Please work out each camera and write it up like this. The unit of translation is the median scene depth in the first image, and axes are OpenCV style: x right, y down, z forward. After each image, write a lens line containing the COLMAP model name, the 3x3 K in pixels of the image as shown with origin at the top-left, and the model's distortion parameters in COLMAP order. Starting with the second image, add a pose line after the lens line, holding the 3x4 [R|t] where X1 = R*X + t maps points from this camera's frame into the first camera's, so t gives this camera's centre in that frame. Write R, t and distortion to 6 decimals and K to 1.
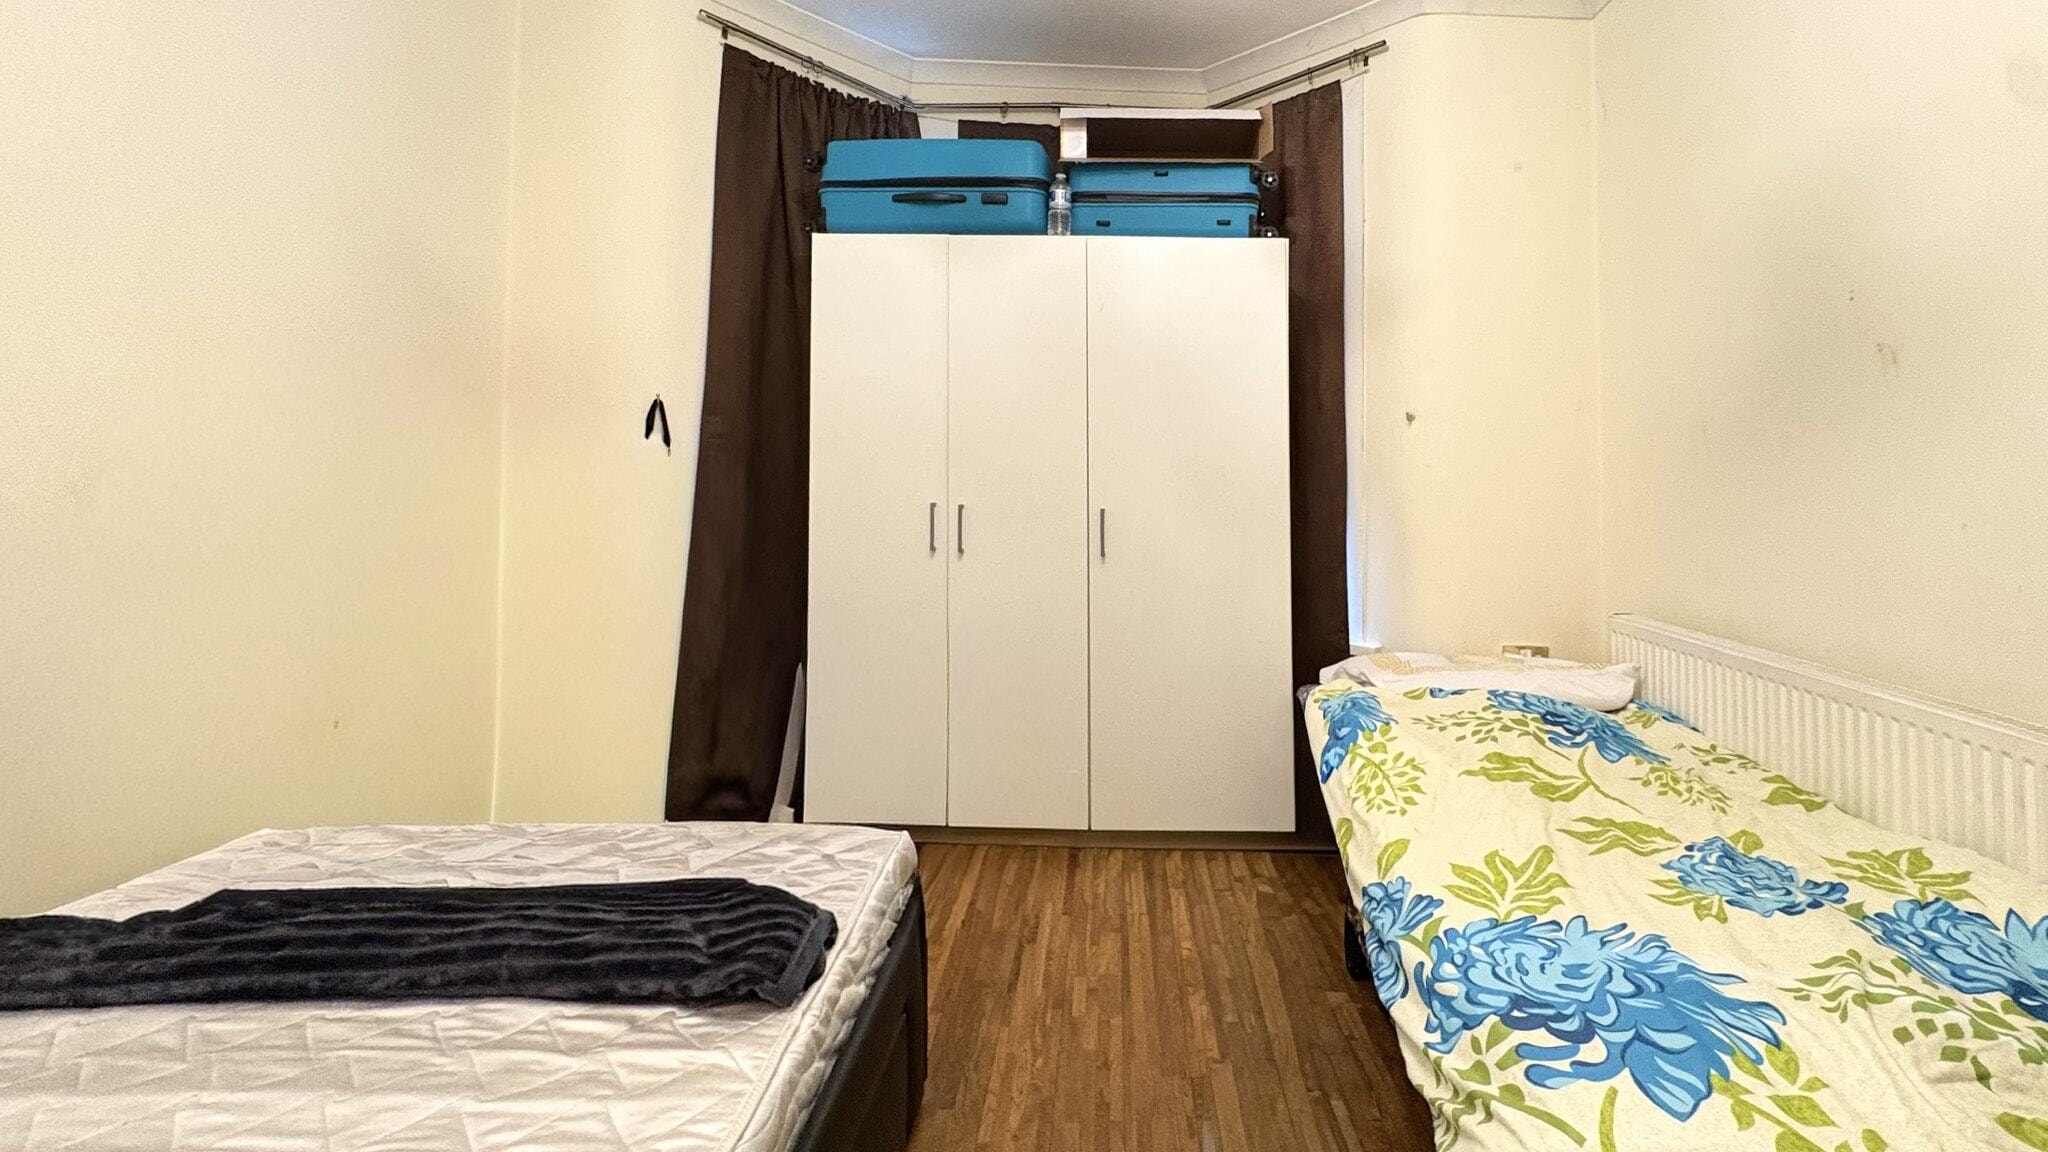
lens RADIAL K [[840.3, 0, 1013.2], [0, 840.3, 445.5], [0, 0, 1]] dist [-0.003322, 0.000158]
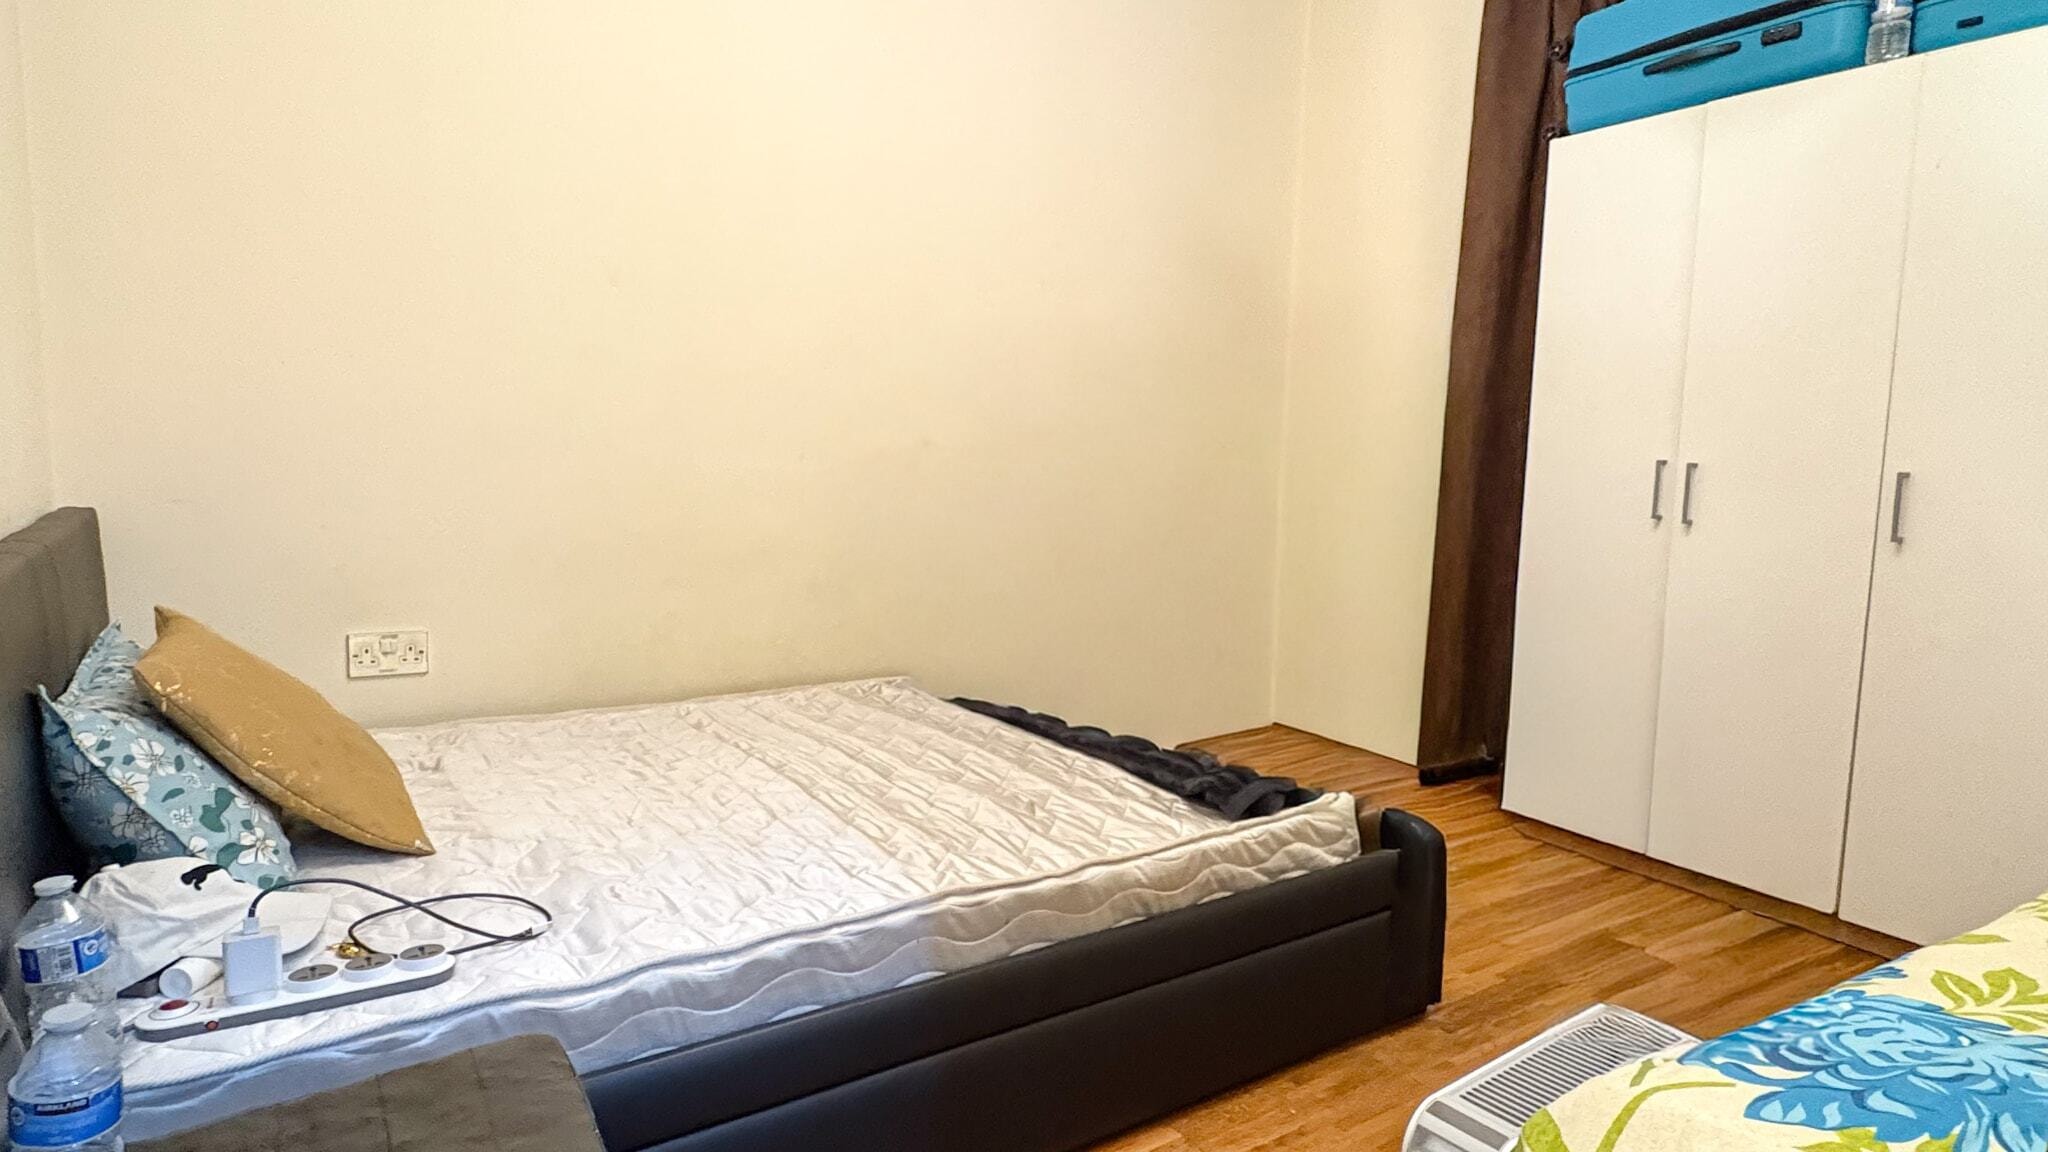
lens RADIAL K [[1111.6, 0, 1026.2], [0, 1111.6, 576.7], [0, 0, 1]] dist [-0.002900, -0.001762]
pose [[0.523928, 0.106102, -0.845128, 0.955557], [0.002886, 0.991984, 0.126329, 0.083416], [0.851757, -0.068626, 0.519422, -0.128888]]
